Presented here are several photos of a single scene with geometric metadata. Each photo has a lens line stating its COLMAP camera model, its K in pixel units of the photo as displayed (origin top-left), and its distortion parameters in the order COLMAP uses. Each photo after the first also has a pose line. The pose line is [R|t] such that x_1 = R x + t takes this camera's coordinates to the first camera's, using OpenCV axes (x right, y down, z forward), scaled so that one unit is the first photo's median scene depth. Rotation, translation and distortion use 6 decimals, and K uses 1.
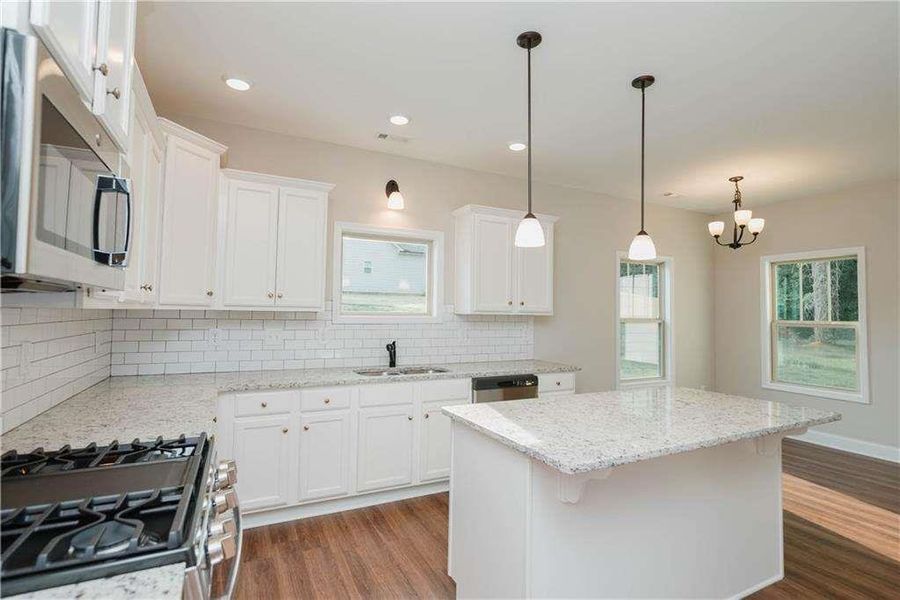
lens RADIAL K [[439.1, 0, 450.0], [0, 439.1, 300.0], [0, 0, 1]] dist [0.004069, 0.000899]
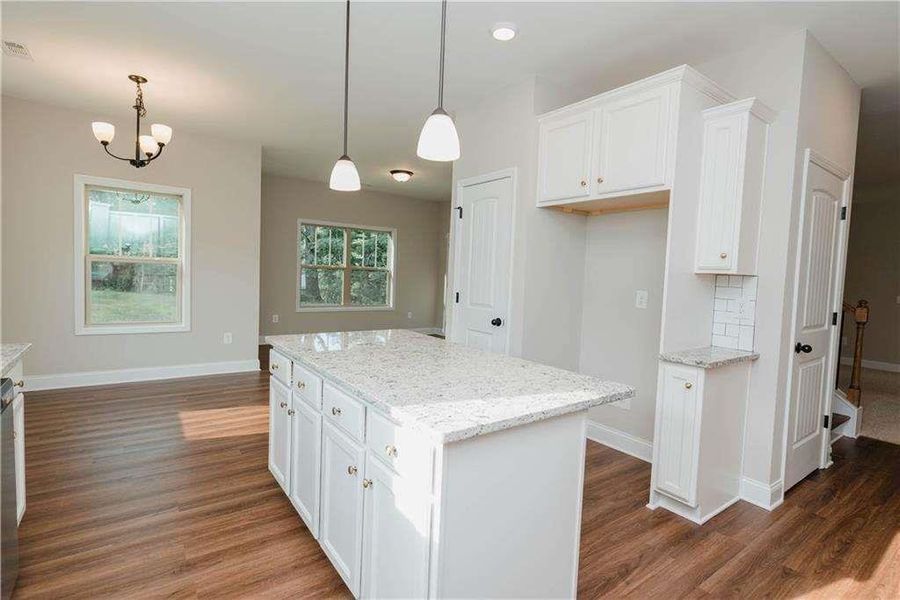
lens RADIAL K [[429.1, 0, 450.0], [0, 429.1, 300.0], [0, 0, 1]] dist [0.000410, 0.000111]
pose [[-0.169989, -0.076582, 0.982466, -0.249503], [-0.077535, 0.994924, 0.064138, 0.031899], [-0.982391, -0.065273, -0.175064, 0.553833]]
